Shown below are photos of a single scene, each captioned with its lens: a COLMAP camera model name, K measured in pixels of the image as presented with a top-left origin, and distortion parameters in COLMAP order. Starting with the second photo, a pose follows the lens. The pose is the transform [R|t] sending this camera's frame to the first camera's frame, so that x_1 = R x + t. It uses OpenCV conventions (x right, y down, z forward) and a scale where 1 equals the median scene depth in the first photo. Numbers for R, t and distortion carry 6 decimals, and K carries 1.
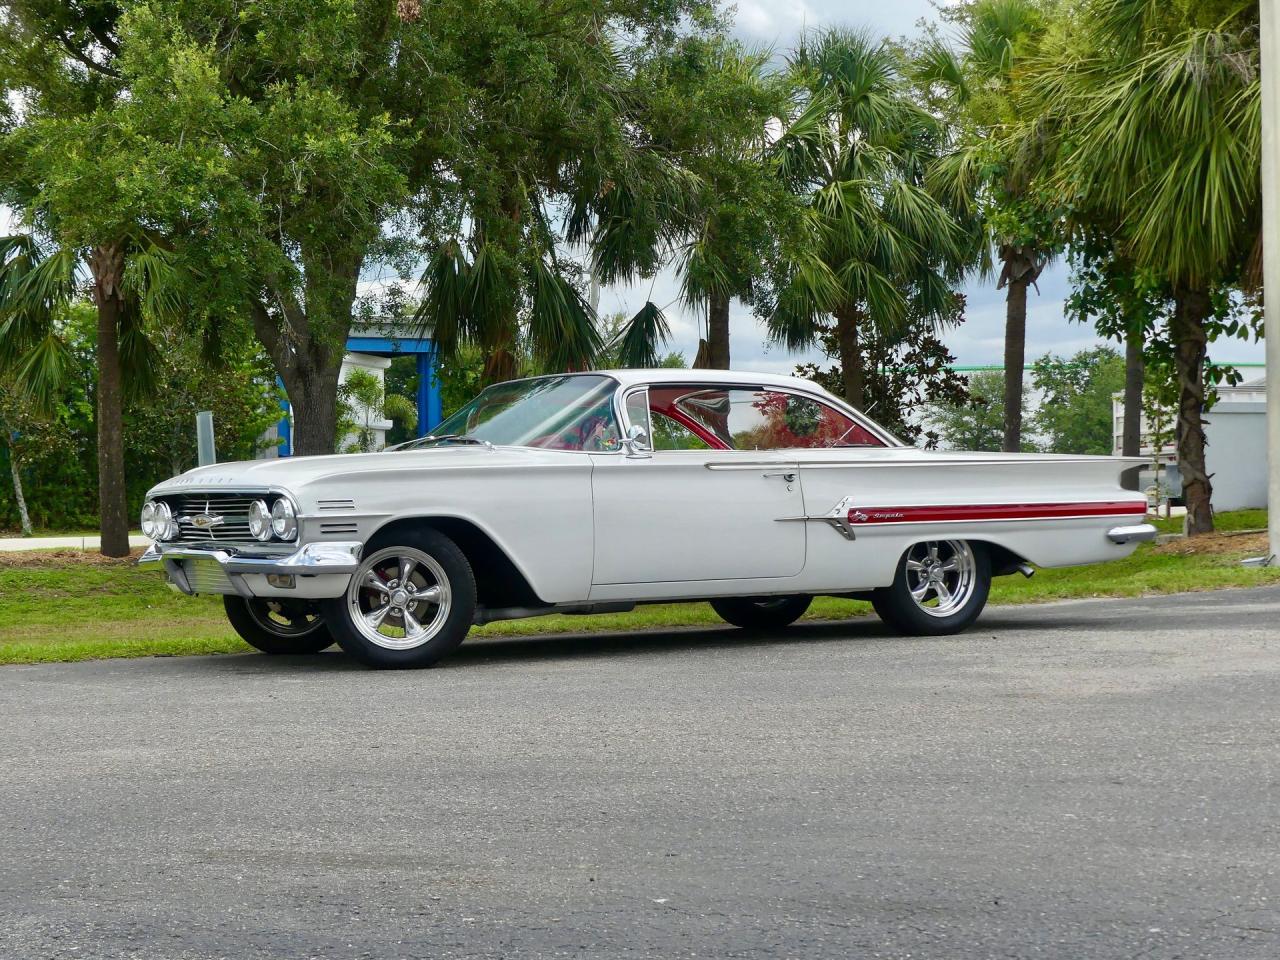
lens RADIAL K [[2296.2, 0, 640.0], [0, 2296.2, 480.0], [0, 0, 1]] dist [-0.019824, -0.066502]
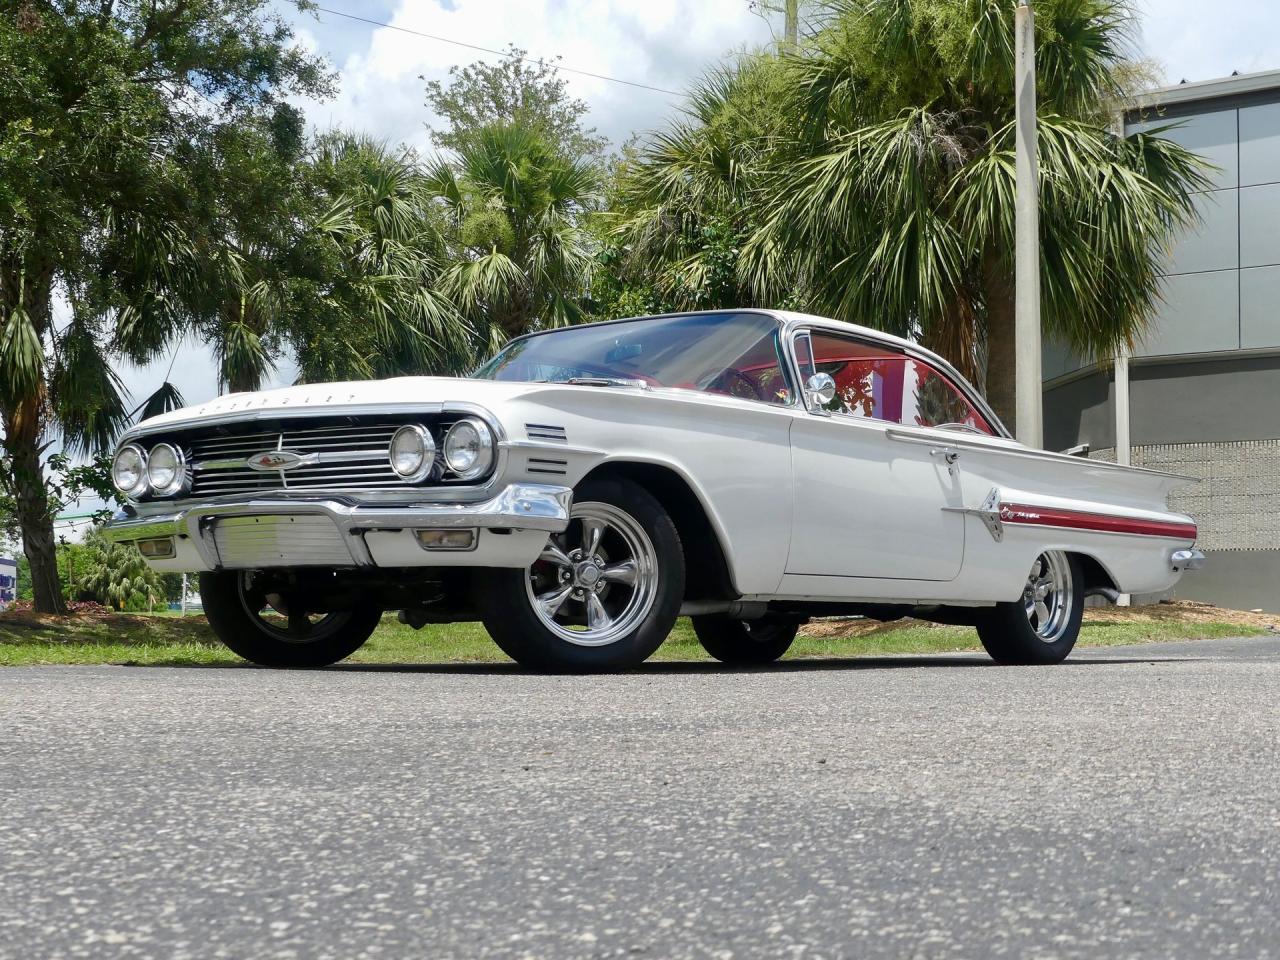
lens RADIAL K [[2013.7, 0, 652.5], [0, 2013.7, 508.3], [0, 0, 1]] dist [-0.005750, -0.013579]
pose [[0.942773, 0.048313, 0.329917, -0.253891], [-0.031746, 0.997958, -0.055424, 0.056000], [-0.331921, 0.041779, 0.942381, 0.342587]]
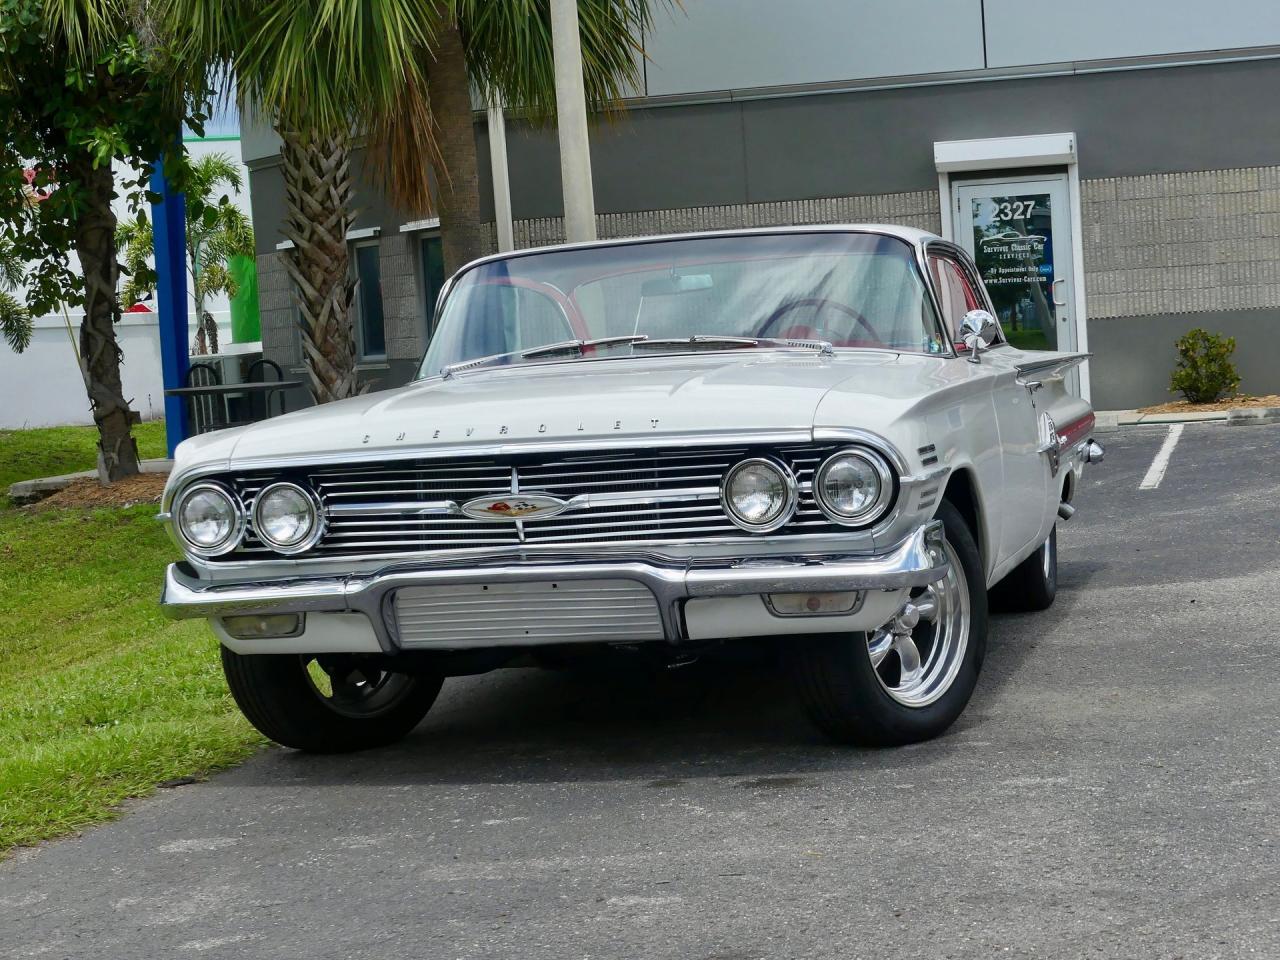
lens RADIAL K [[2647.9, 0, 688.8], [0, 2647.9, 478.3], [0, 0, 1]] dist [-0.062668, -0.102959]
pose [[0.714543, -0.058130, 0.697173, -0.516818], [0.041478, 0.998309, 0.040727, -0.010032], [-0.698361, -0.000184, 0.715745, 0.487576]]
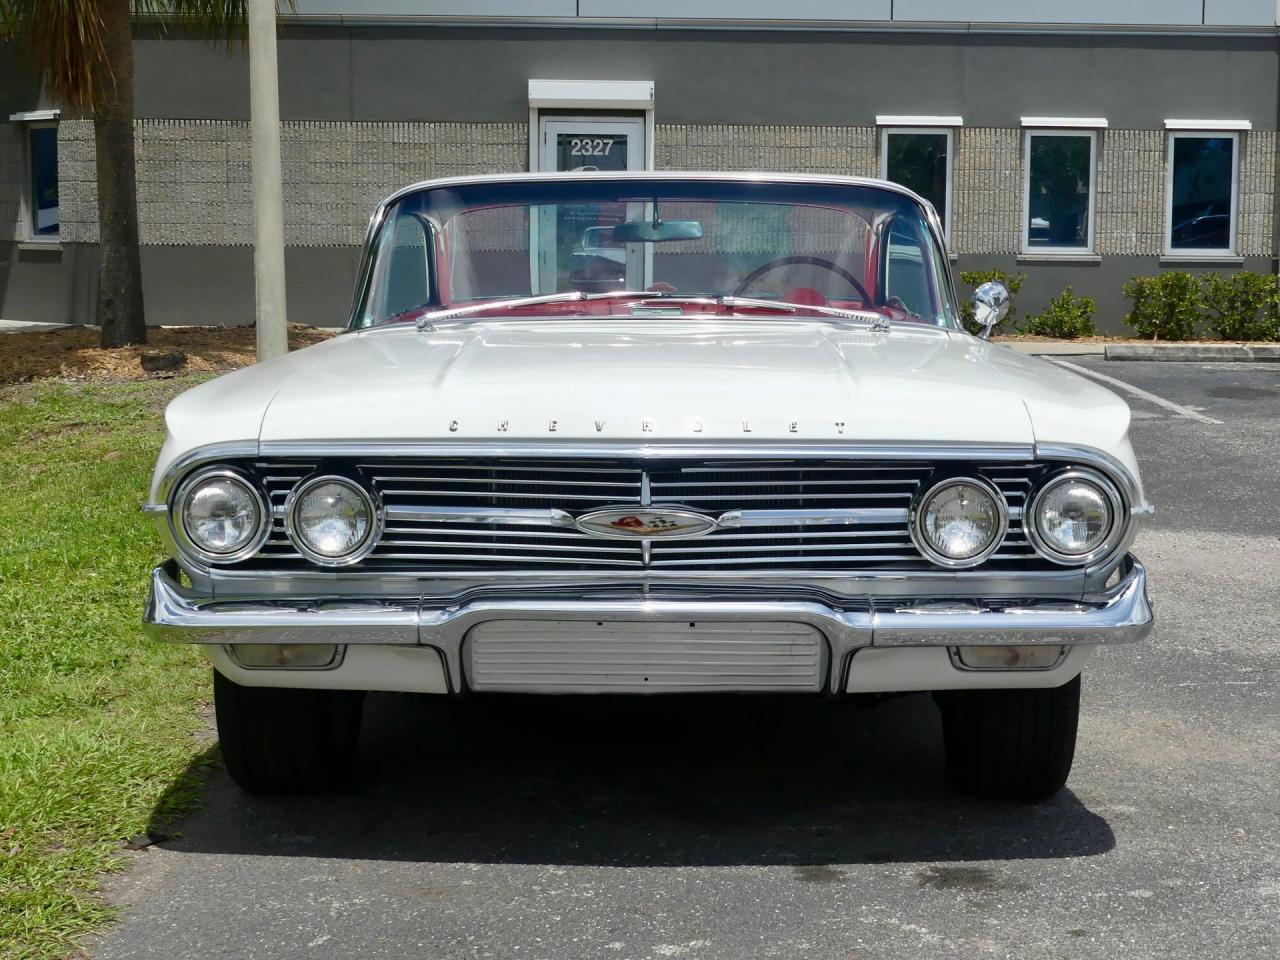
lens RADIAL K [[2143.2, 0, 700.7], [0, 2143.2, 510.4], [0, 0, 1]] dist [-0.025060, -0.018050]
pose [[0.522249, -0.083697, 0.848676, -0.453131], [-0.026430, 0.993106, 0.114205, -0.024849], [-0.852383, -0.082074, 0.516437, 0.711896]]
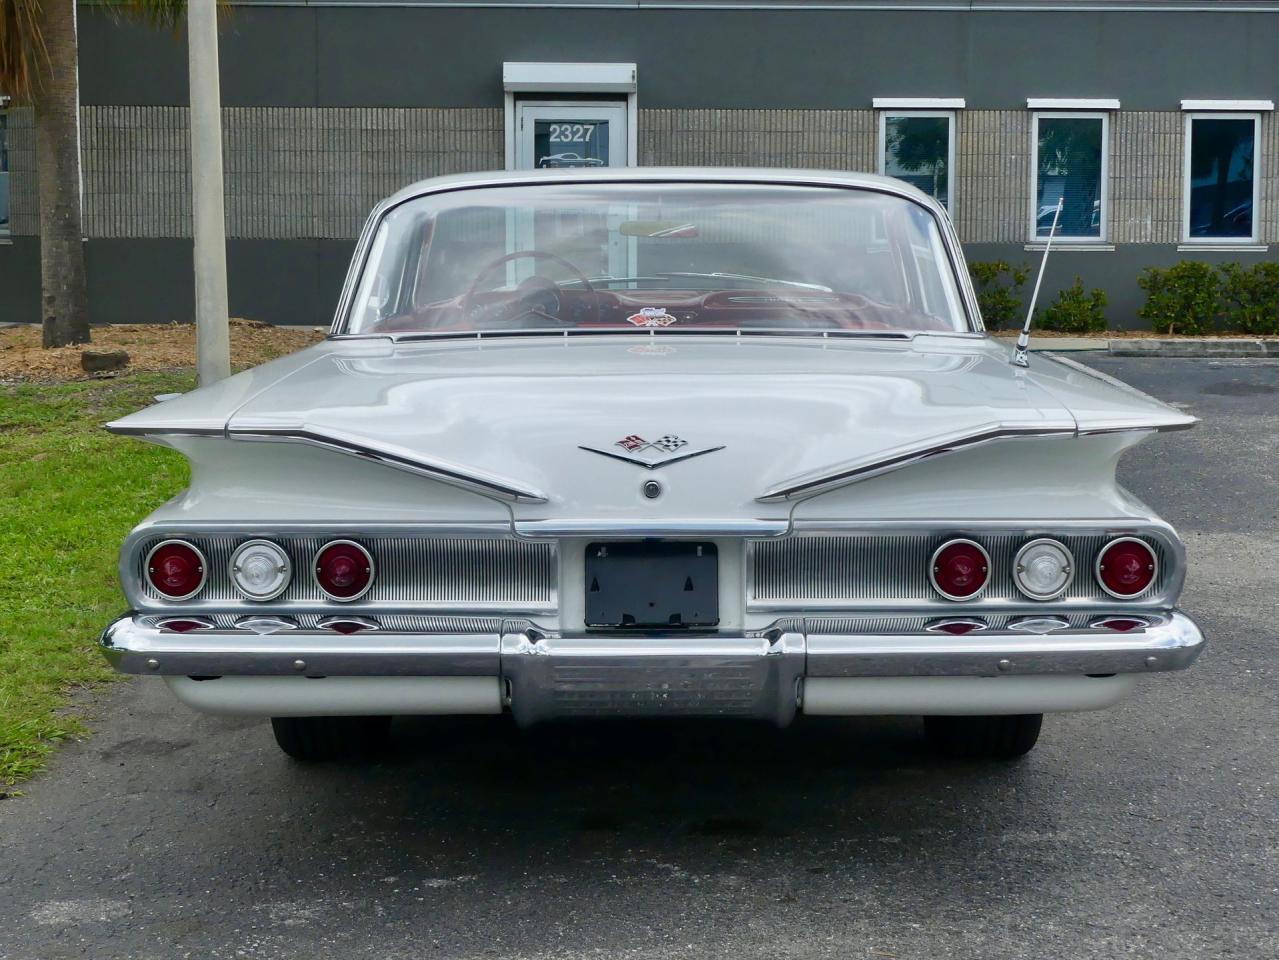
lens RADIAL K [[2361.8, 0, 708.8], [0, 2361.8, 479.2], [0, 0, 1]] dist [-0.002319, -0.044778]
pose [[0.533758, -0.068867, 0.842828, -0.488225], [-0.021606, 0.995242, 0.095004, -0.027294], [-0.845361, -0.068919, 0.529731, 0.639170]]
